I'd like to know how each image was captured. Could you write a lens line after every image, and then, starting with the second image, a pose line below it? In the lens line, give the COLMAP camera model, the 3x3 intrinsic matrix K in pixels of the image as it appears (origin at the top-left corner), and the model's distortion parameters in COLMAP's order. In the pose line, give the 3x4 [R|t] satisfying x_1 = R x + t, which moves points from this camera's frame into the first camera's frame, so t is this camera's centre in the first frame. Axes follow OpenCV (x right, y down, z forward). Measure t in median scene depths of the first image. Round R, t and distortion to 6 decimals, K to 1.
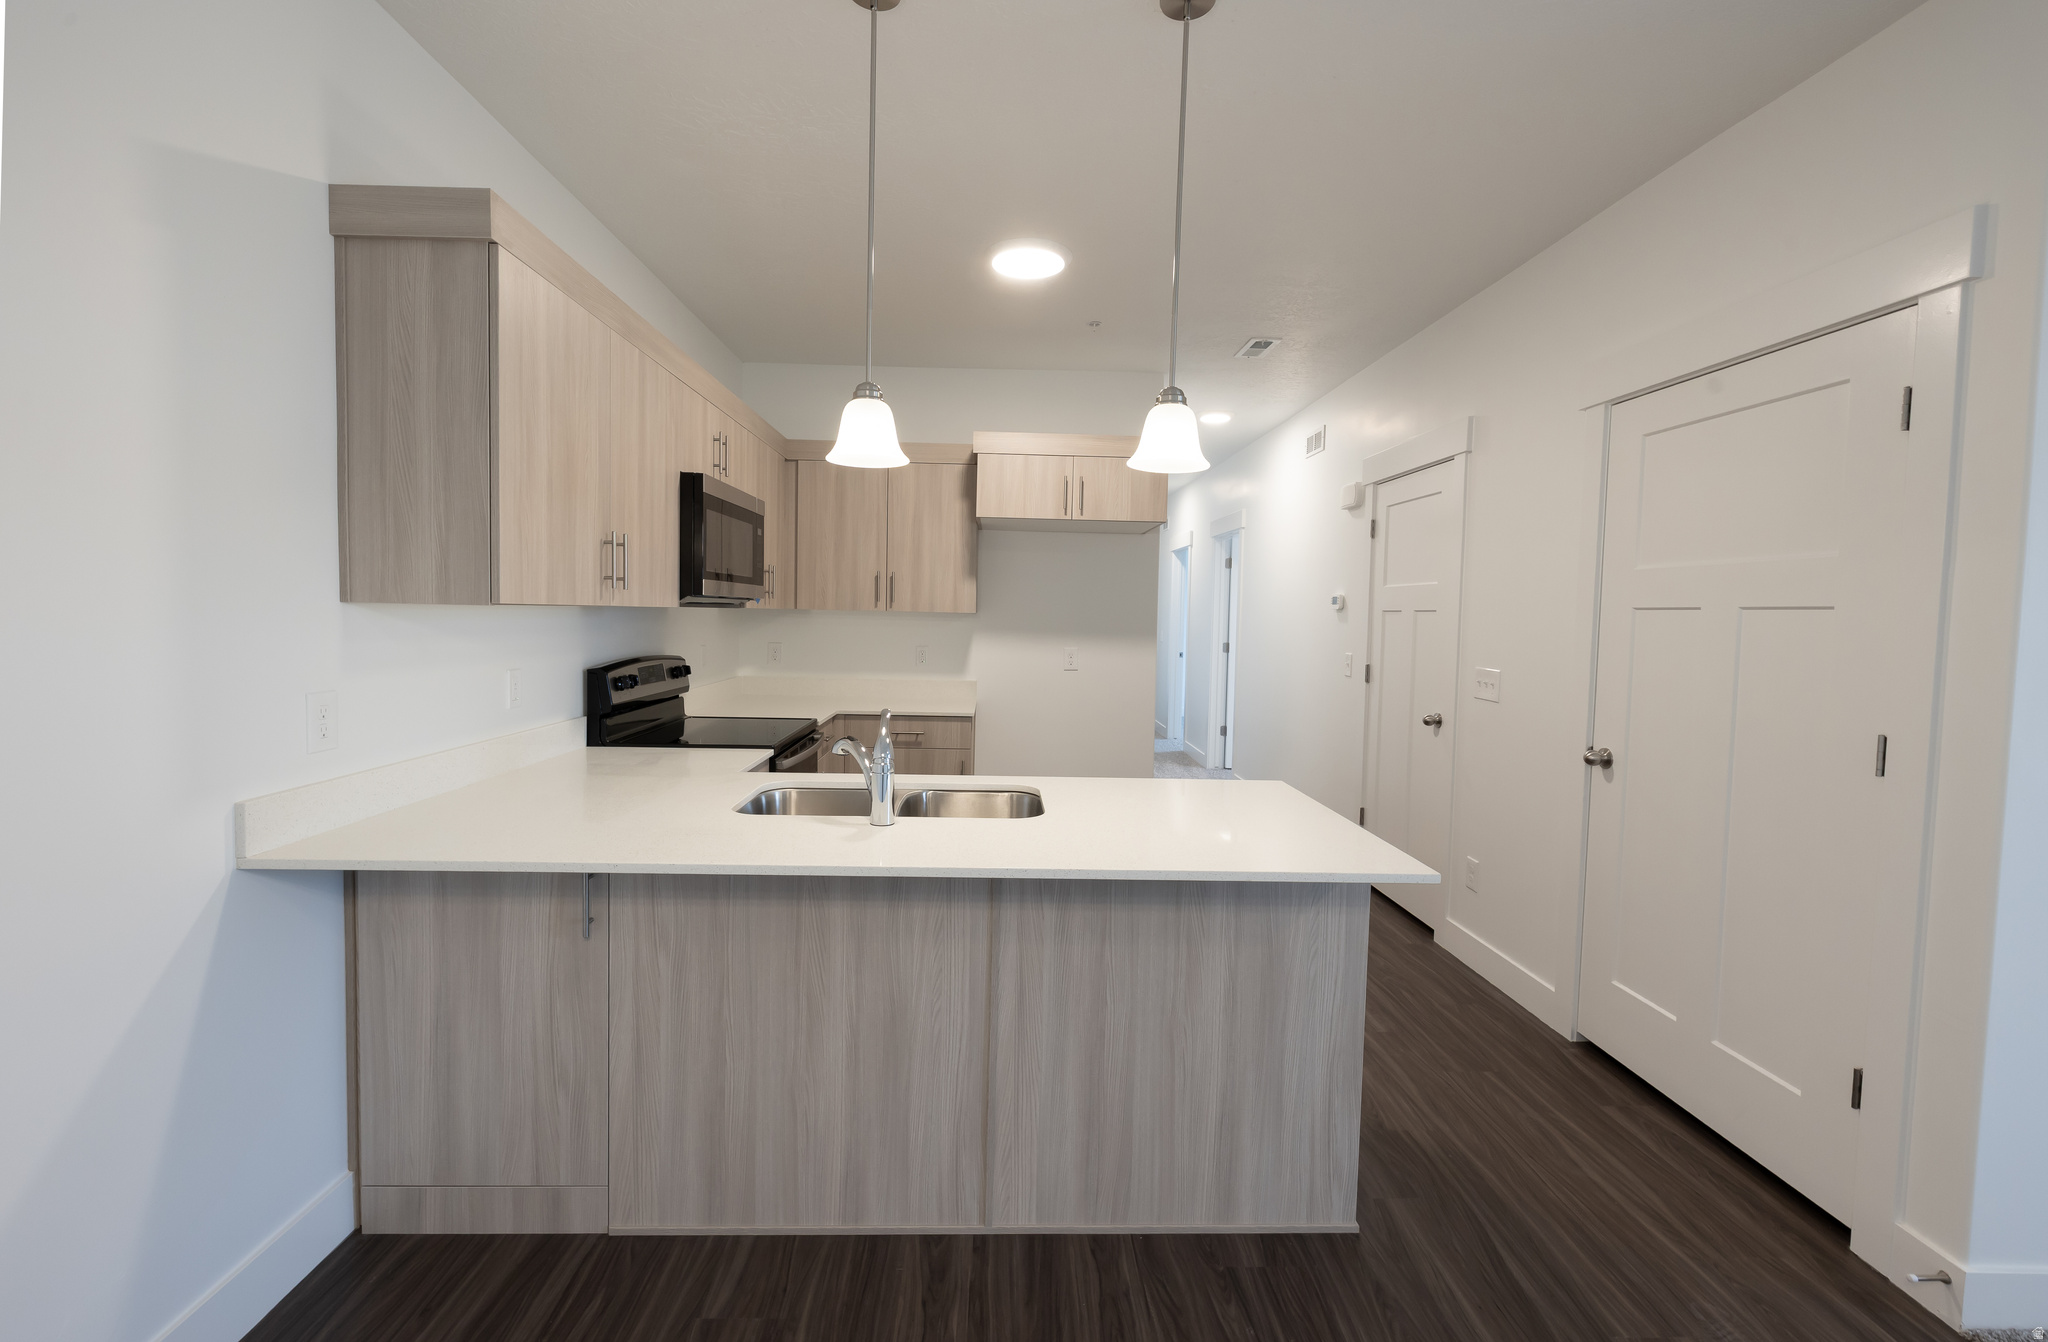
lens RADIAL K [[864.2, 0, 1021.2], [0, 864.2, 654.5], [0, 0, 1]] dist [0.001324, 0.000245]
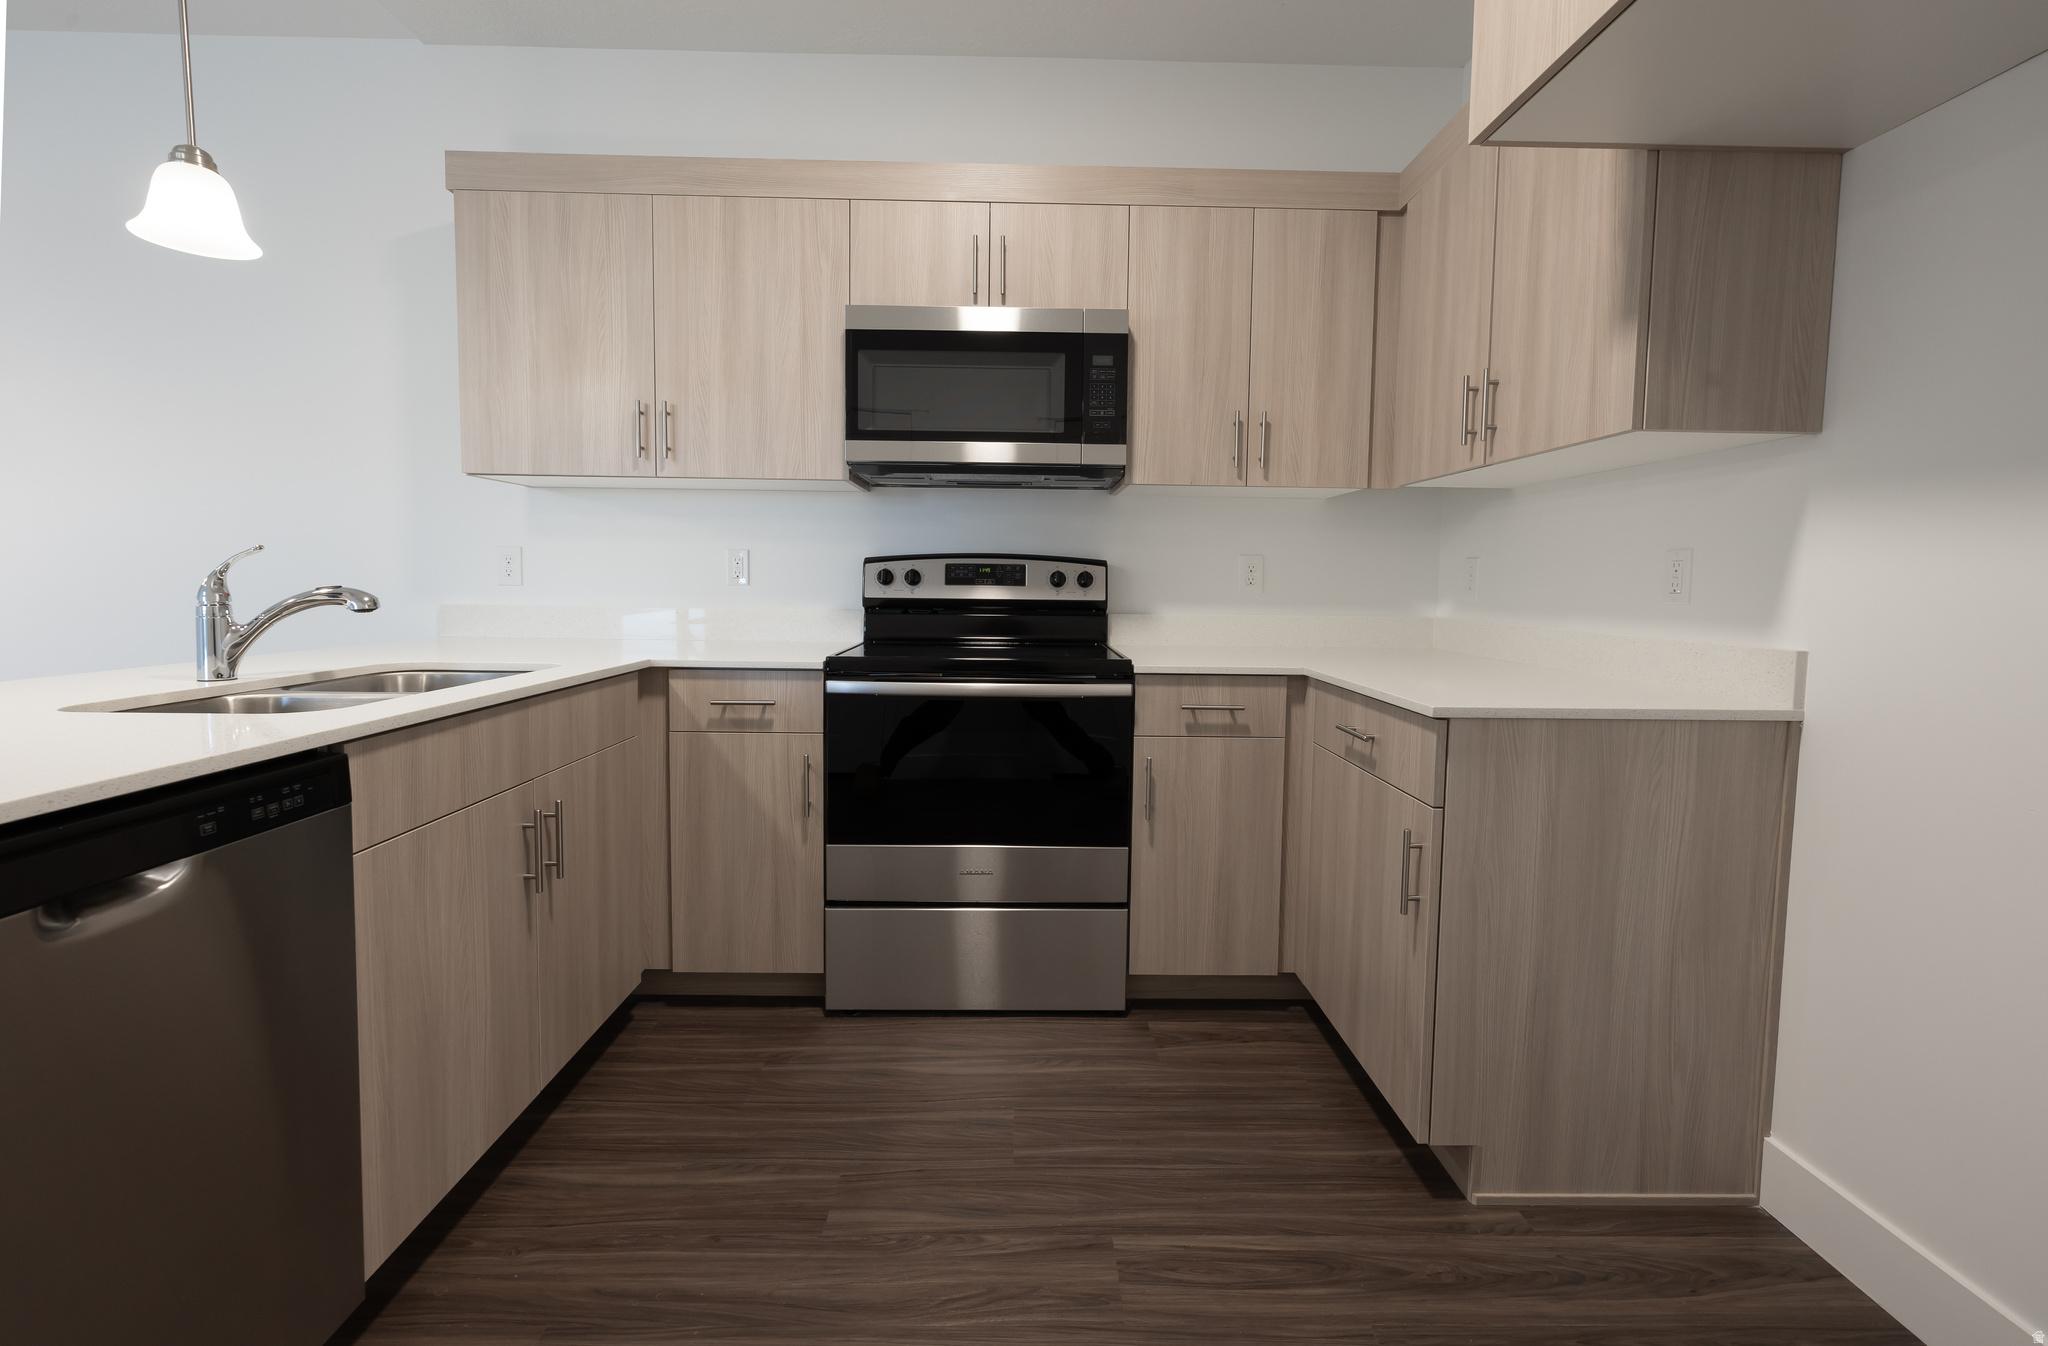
lens RADIAL K [[855.9, 0, 1032.3], [0, 855.9, 636.7], [0, 0, 1]] dist [-0.001527, 0.000077]
pose [[-0.009503, 0.043887, -0.998991, 0.626377], [-0.063163, 0.997015, 0.044401, 0.069943], [0.997958, 0.063521, -0.006702, 1.754982]]
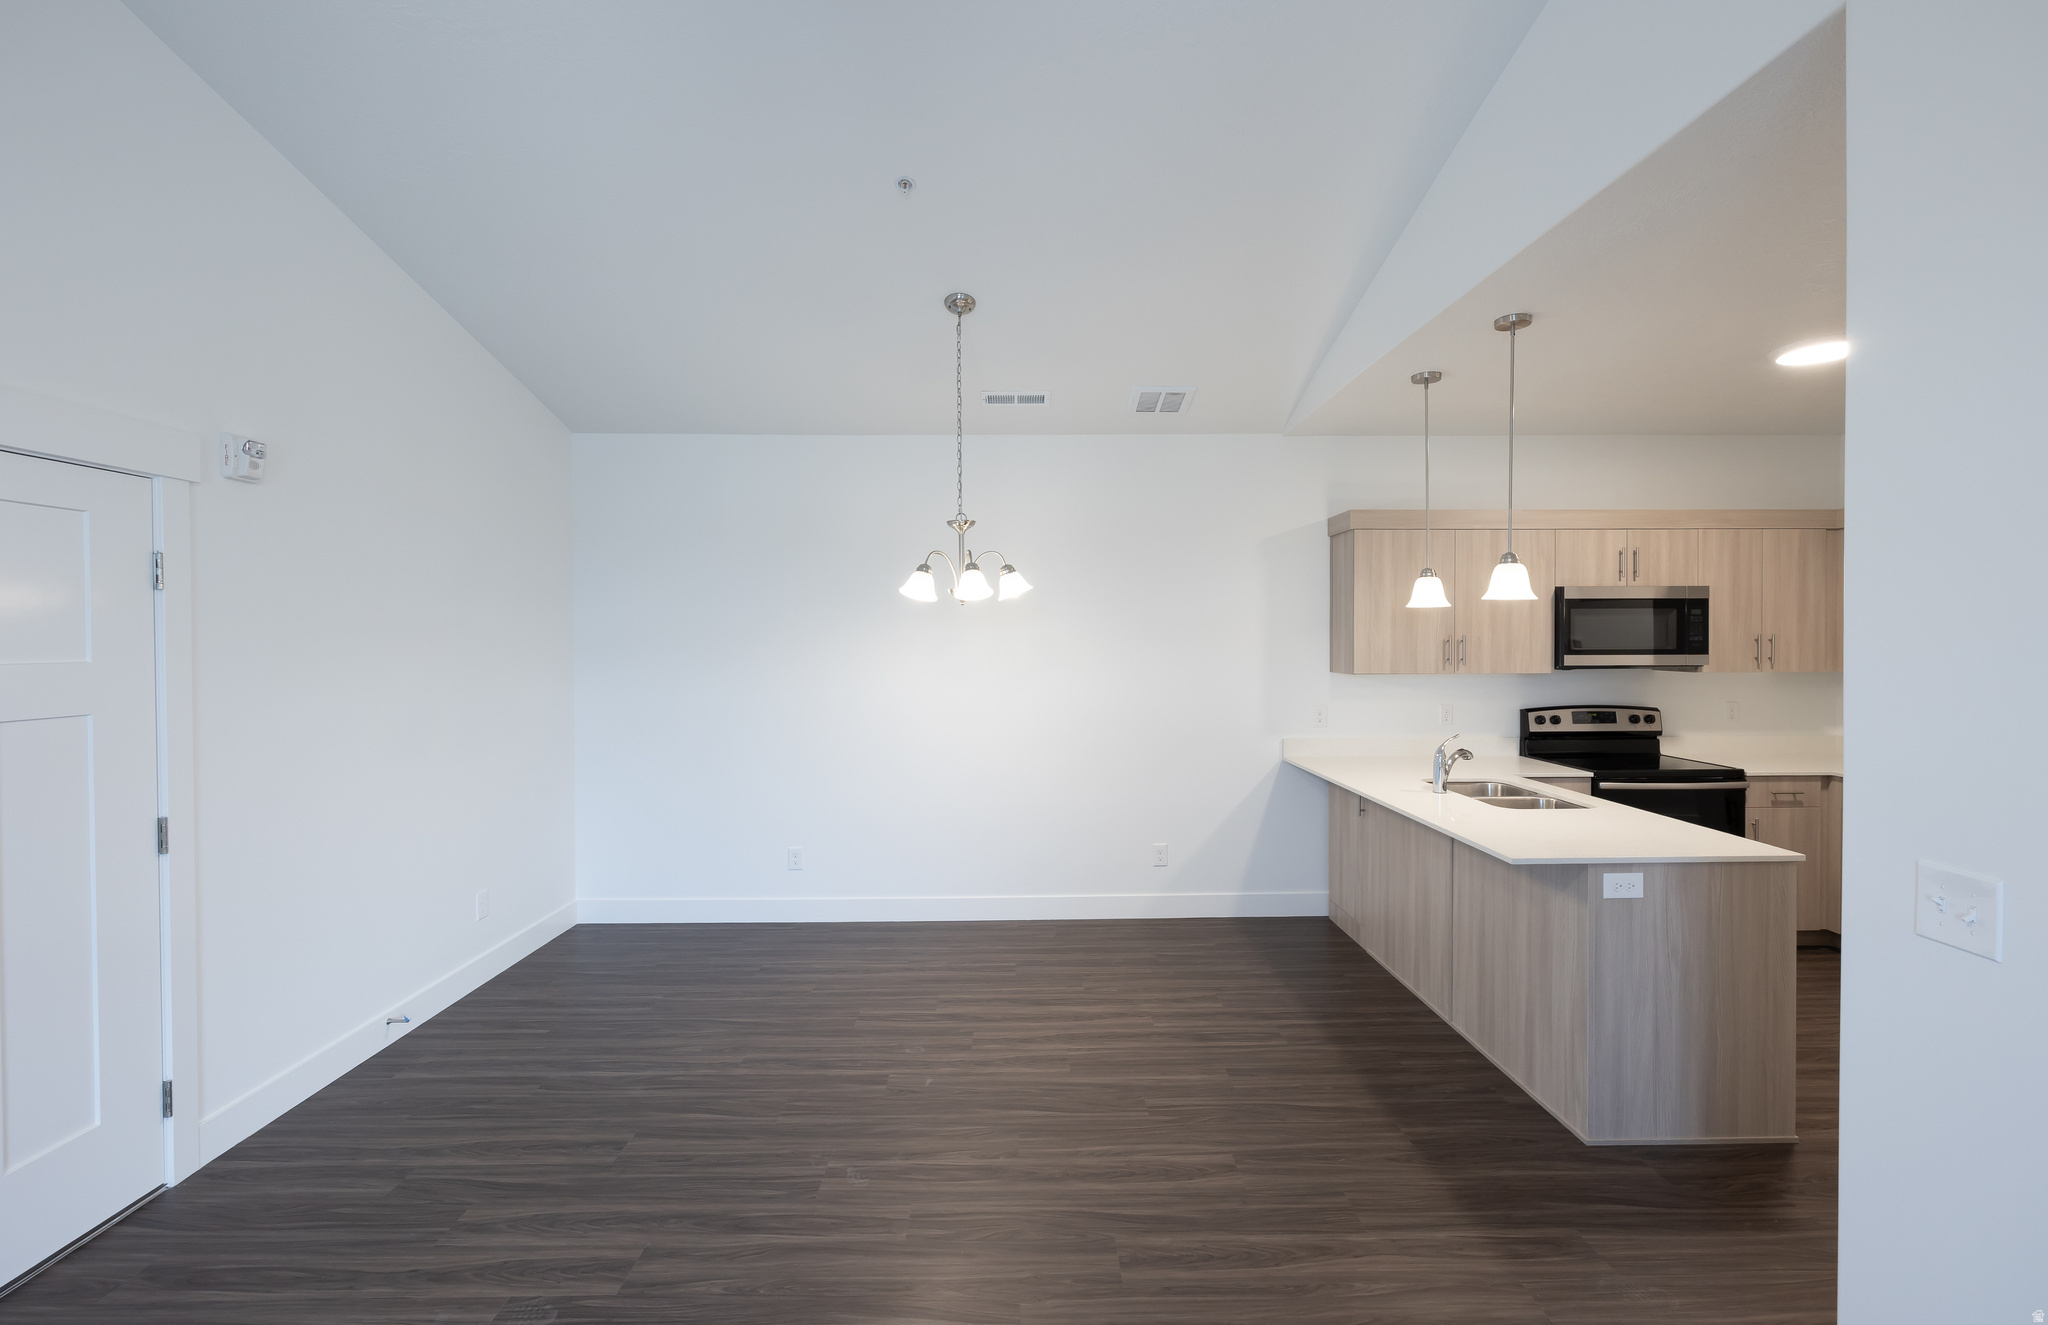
lens RADIAL K [[879.9, 0, 1029.1], [0, 879.9, 648.2], [0, 0, 1]] dist [-0.000197, -0.000091]
pose [[-0.008890, -0.007930, -0.999929, 1.773763], [-0.044793, 0.998968, -0.007525, -0.067156], [0.998957, 0.044723, -0.009236, 0.094044]]
